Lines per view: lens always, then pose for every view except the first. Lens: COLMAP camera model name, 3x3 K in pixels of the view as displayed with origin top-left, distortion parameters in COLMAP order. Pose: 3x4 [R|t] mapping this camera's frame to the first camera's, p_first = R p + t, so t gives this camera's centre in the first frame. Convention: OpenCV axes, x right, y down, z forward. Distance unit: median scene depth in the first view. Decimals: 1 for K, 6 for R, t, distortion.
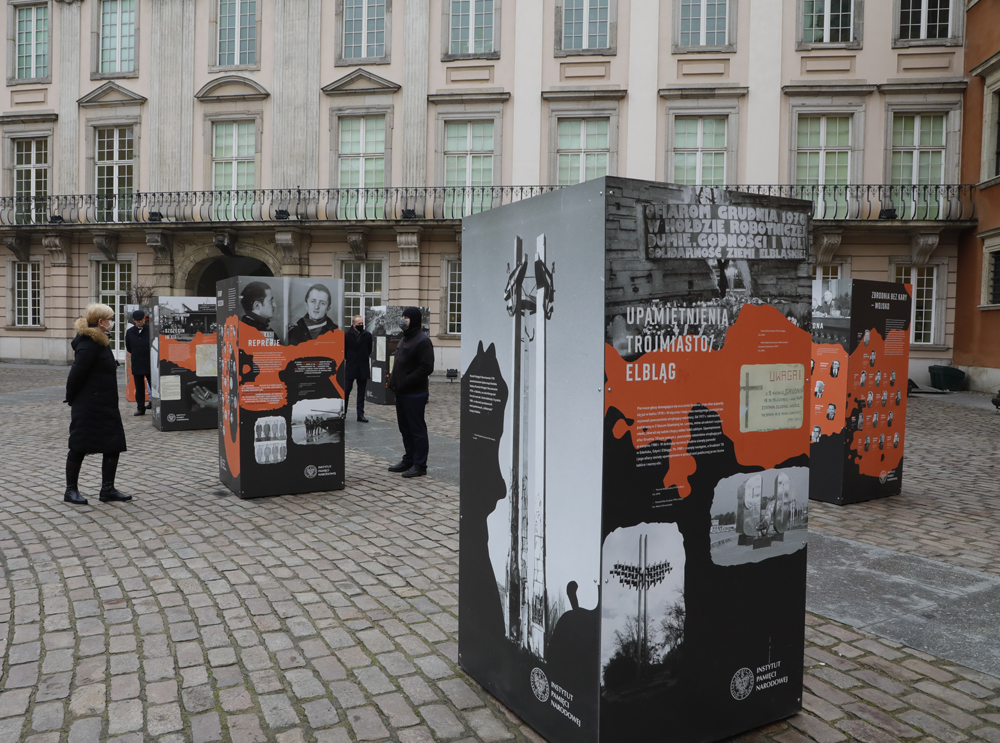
lens RADIAL K [[760.6, 0, 434.2], [0, 760.6, 375.3], [0, 0, 1]] dist [-0.070427, 0.037374]
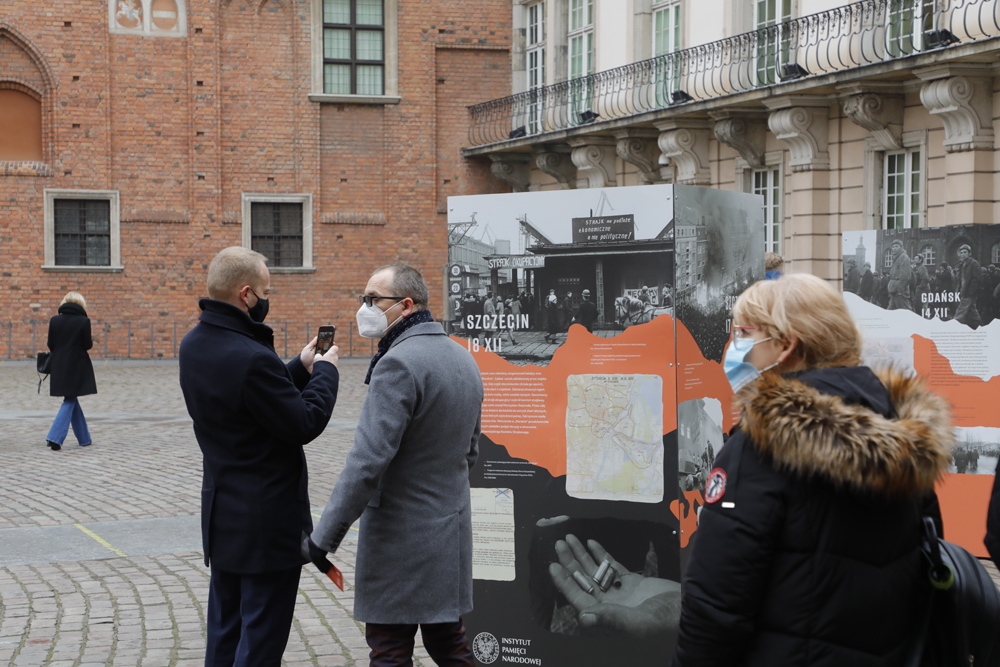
lens RADIAL K [[1810.8, 0, 500.0], [0, 1810.8, 333.5], [0, 0, 1]] dist [0.349561, -0.021296]
pose [[0.549984, -0.002901, -0.835170, 0.190401], [-0.034671, 0.999053, -0.026302, -0.037124], [0.834455, 0.043422, 0.549362, 0.634821]]
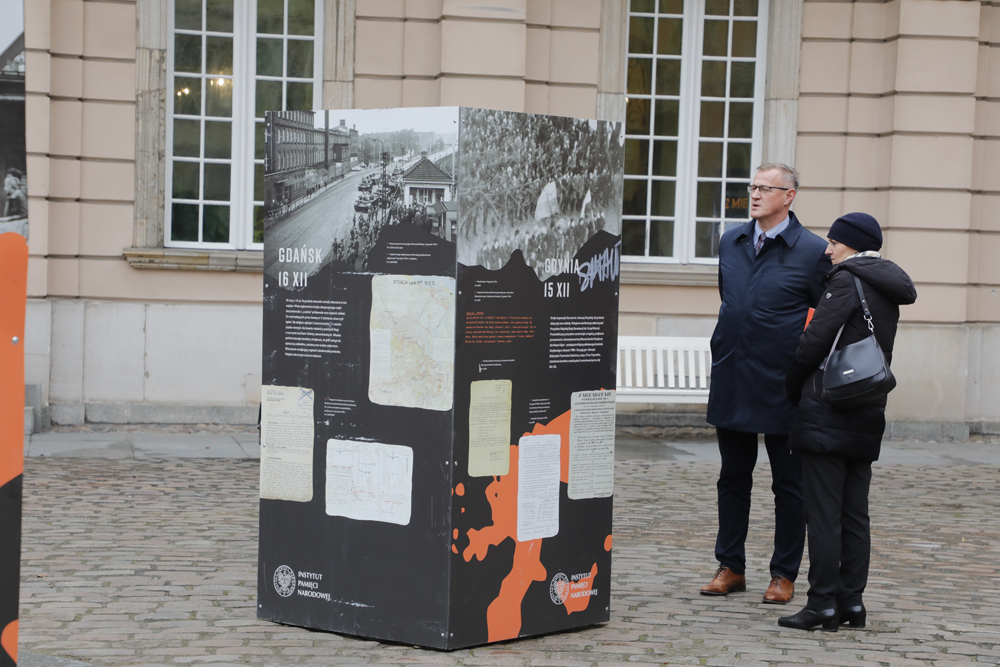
lens RADIAL K [[2322.6, 0, 500.0], [0, 2322.6, 333.5], [0, 0, 1]] dist [0.371418, 0.073319]
pose [[0.931903, -0.000284, 0.362708, -0.342140], [0.005249, 0.999906, -0.012704, -0.039747], [-0.362670, 0.013743, 0.931816, 0.631773]]
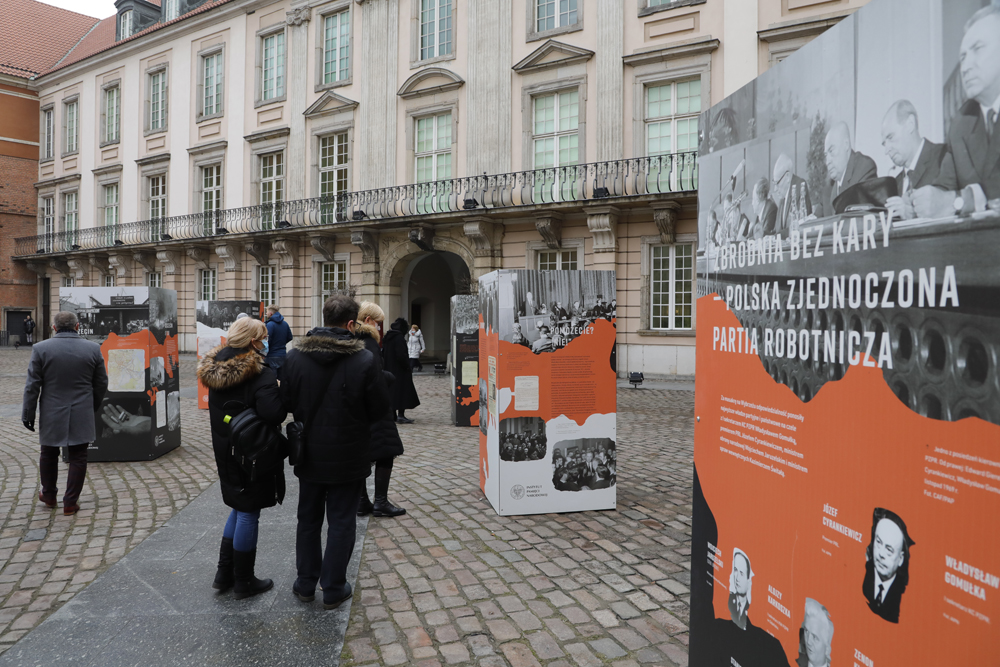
lens RADIAL K [[681.0, 0, 494.6], [0, 681.0, 337.8], [0, 0, 1]] dist [-0.073574, 0.041740]
pose [[0.933953, -0.003478, -0.357379, 0.286570], [-0.011176, 0.999179, -0.038932, -0.030340], [0.357222, 0.040355, 0.933148, 0.508519]]
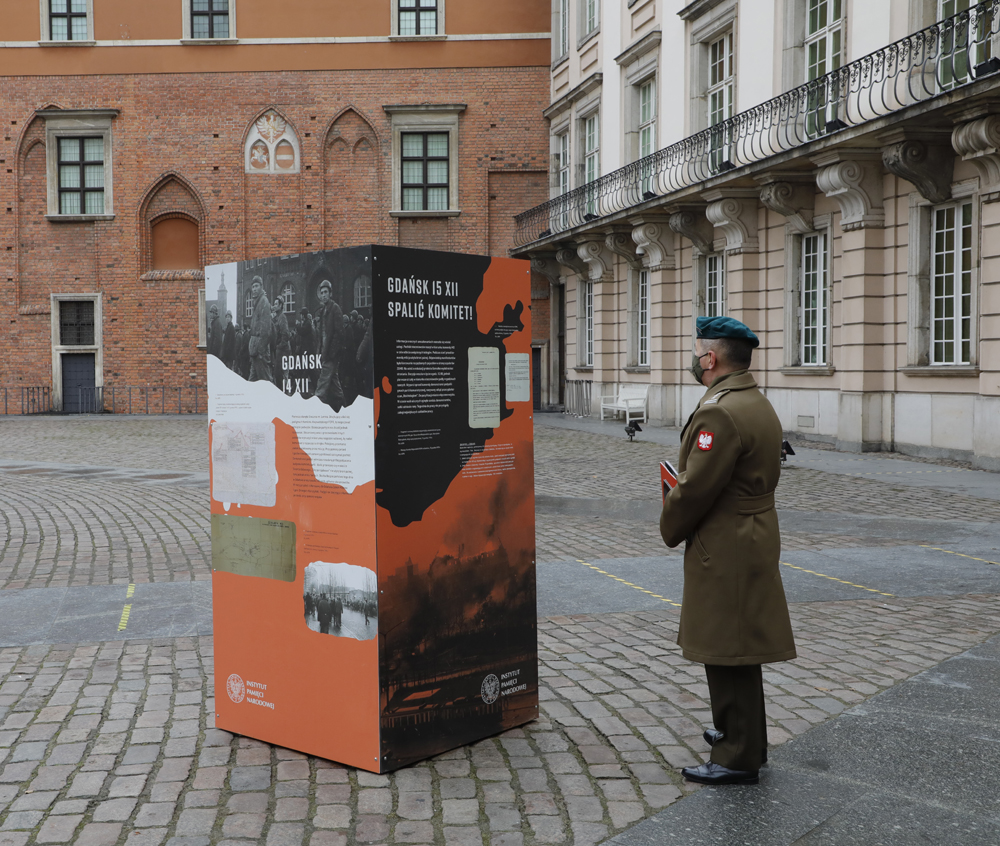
lens RADIAL K [[1210.4, 0, 398.5], [0, 1210.4, 420.5], [0, 0, 1]] dist [0.023799, 0.088167]
pose [[0.349312, 0.019248, -0.936809, -0.096030], [-0.037867, 0.999262, 0.006411, -0.074020], [0.936241, 0.033235, 0.349783, 1.253922]]
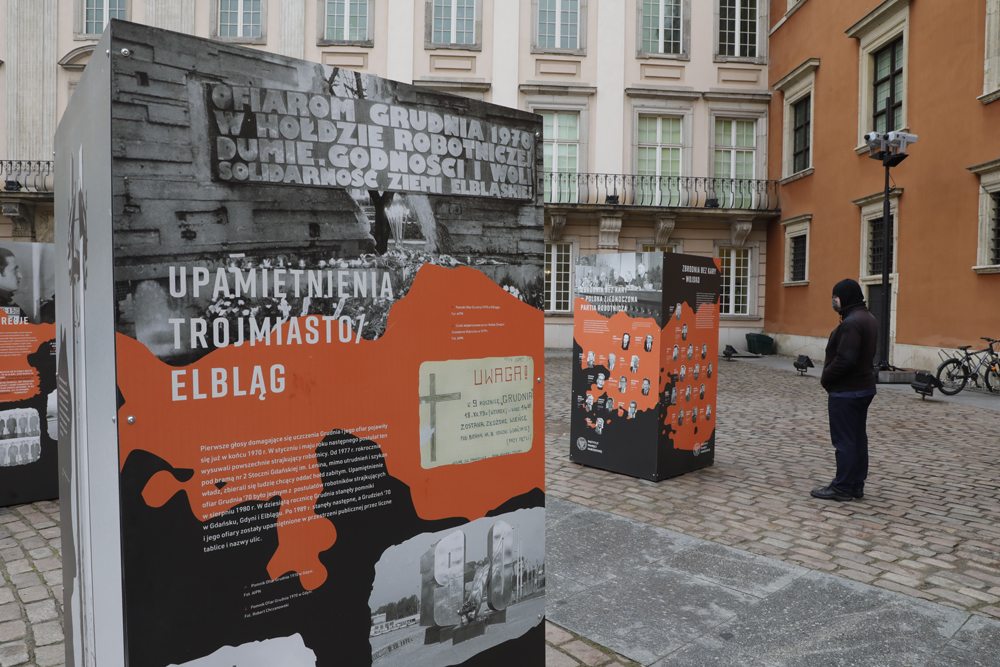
lens RADIAL K [[681.0, 0, 494.6], [0, 681.0, 337.8], [0, 0, 1]] dist [-0.073574, 0.041740]
pose [[0.974374, -0.011496, 0.224641, 0.080933], [0.013529, 0.999880, -0.007514, -0.006827], [-0.224528, 0.010361, 0.974413, 0.103095]]
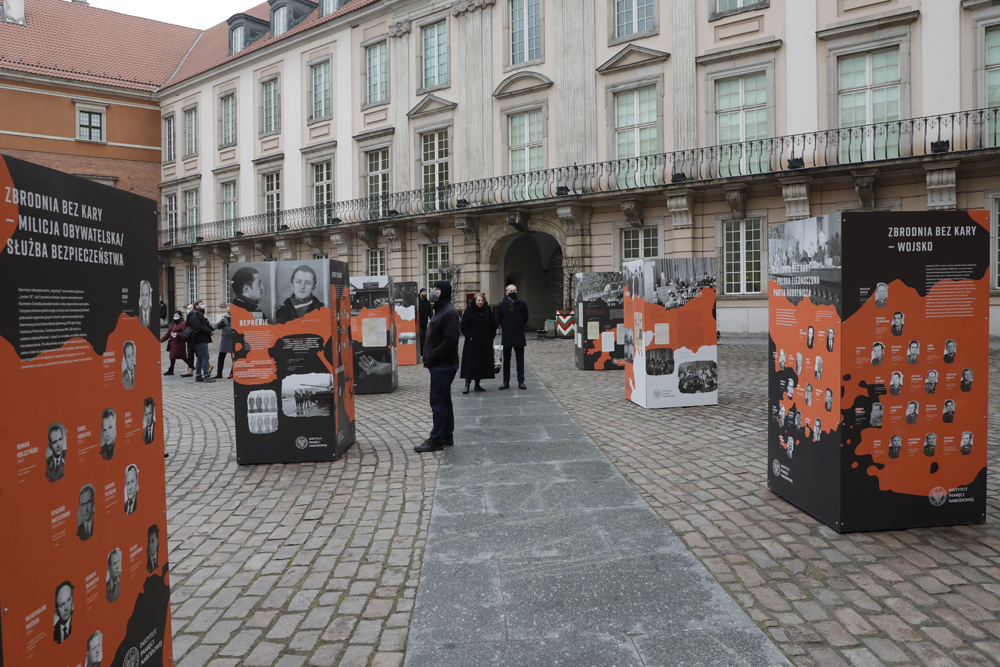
lens RADIAL K [[691.1, 0, 490.9], [0, 691.1, 322.1], [0, 0, 1]] dist [-0.079207, 0.049713]
pose [[0.896385, -0.024402, -0.442605, 0.310713], [0.016436, 0.999627, -0.021826, -0.009739], [0.442972, 0.012290, 0.896451, 0.160542]]
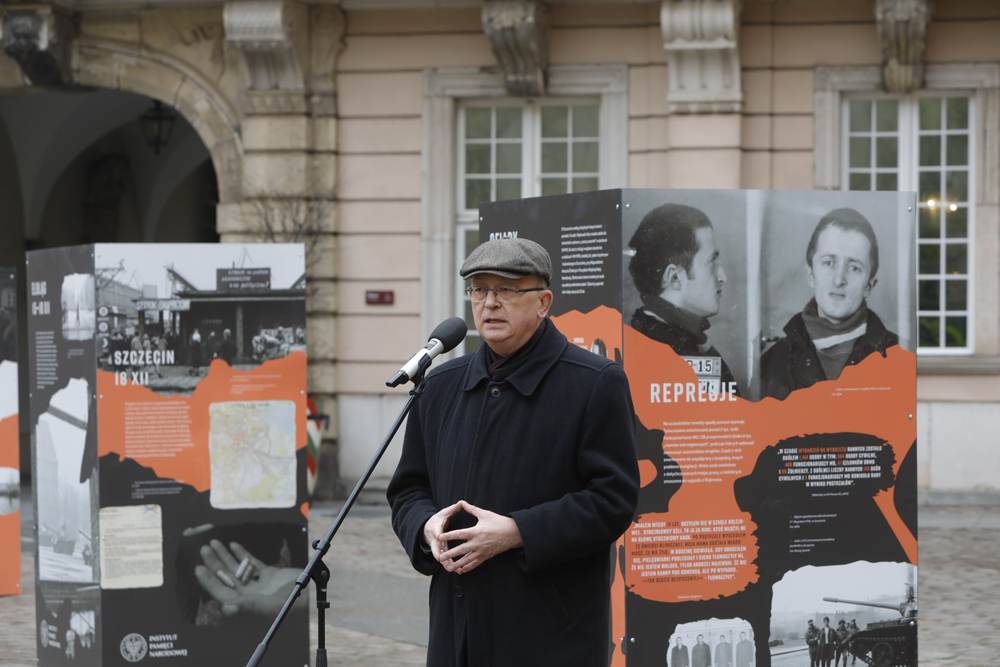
lens RADIAL K [[2898.8, 0, 499.0], [0, 2898.8, 353.0], [0, 0, 1]] dist [-0.001740, 0.969640]
pose [[0.999237, -0.014613, -0.036232, -0.157529], [0.012597, 0.998394, -0.055242, 0.004866], [0.036981, 0.054744, 0.997815, -0.146450]]
